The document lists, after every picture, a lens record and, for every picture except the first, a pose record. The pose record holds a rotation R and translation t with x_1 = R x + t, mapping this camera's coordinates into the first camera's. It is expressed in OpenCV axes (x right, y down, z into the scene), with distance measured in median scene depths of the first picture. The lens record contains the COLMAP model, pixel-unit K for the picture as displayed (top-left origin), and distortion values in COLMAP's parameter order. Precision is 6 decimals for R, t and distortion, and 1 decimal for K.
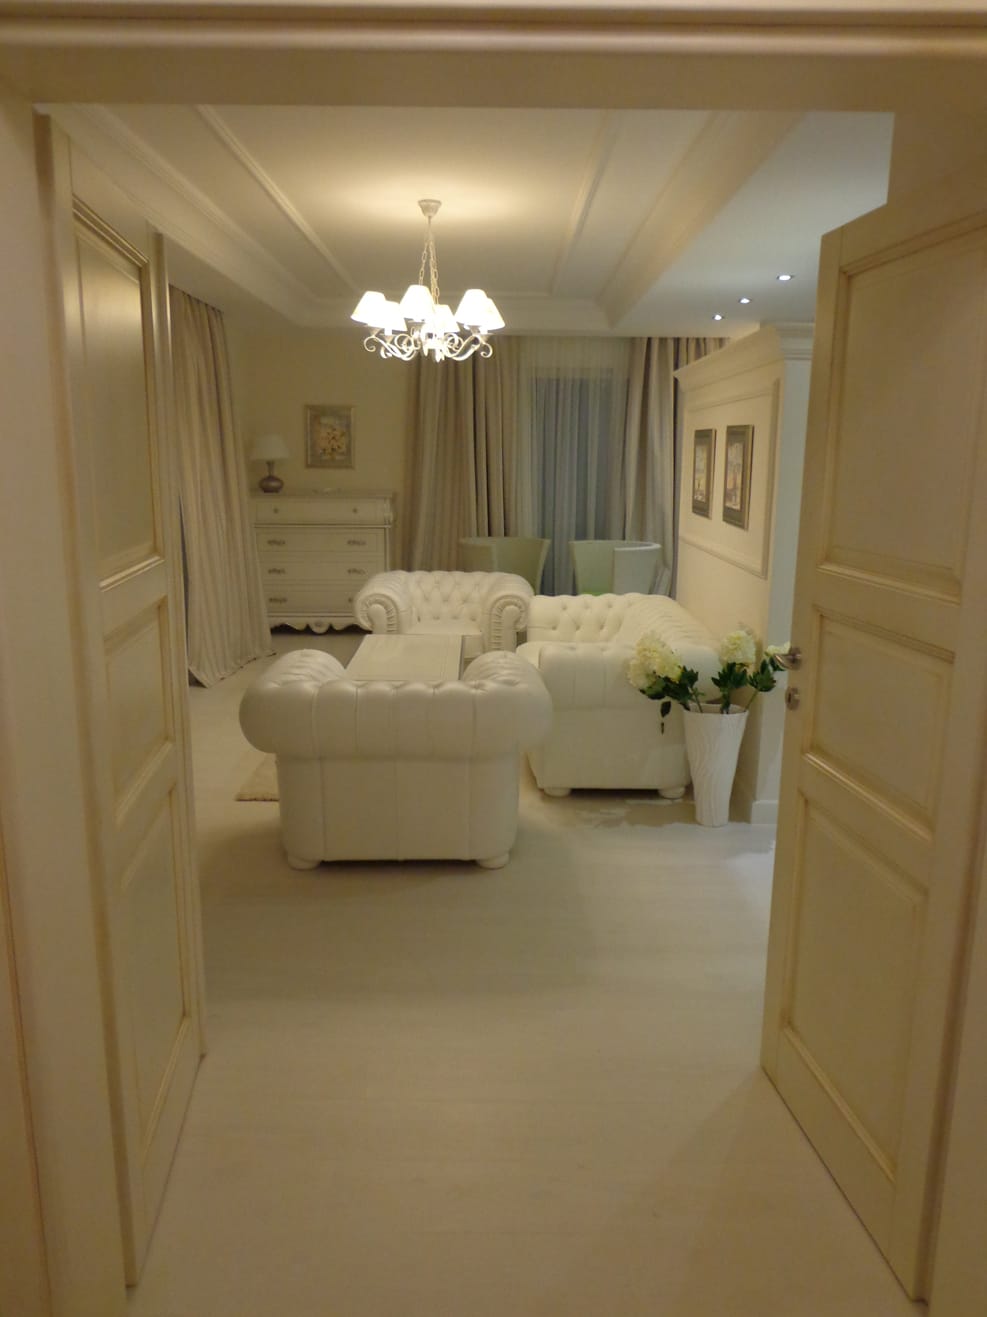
lens RADIAL K [[979.5, 0, 496.2], [0, 979.5, 653.0], [0, 0, 1]] dist [-0.008755, 0.025732]
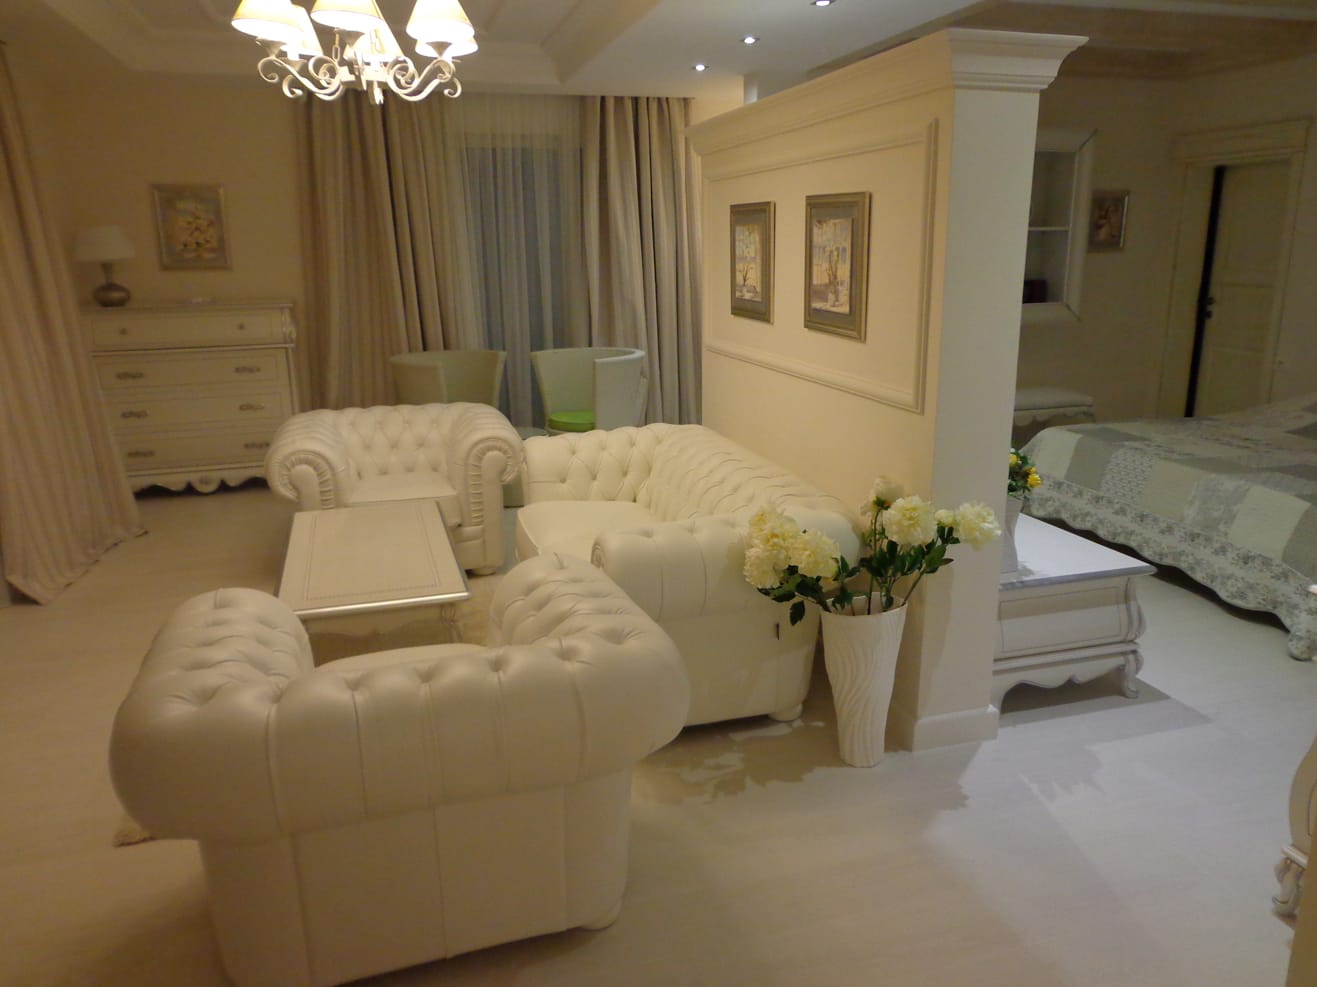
lens RADIAL K [[979.5, 0, 660.7], [0, 979.5, 499.6], [0, 0, 1]] dist [-0.008755, 0.025732]
pose [[0.959418, -0.094897, 0.265540, -0.062428], [0.079916, 0.994568, 0.066686, -0.050272], [-0.270426, -0.042759, 0.961791, 0.247599]]
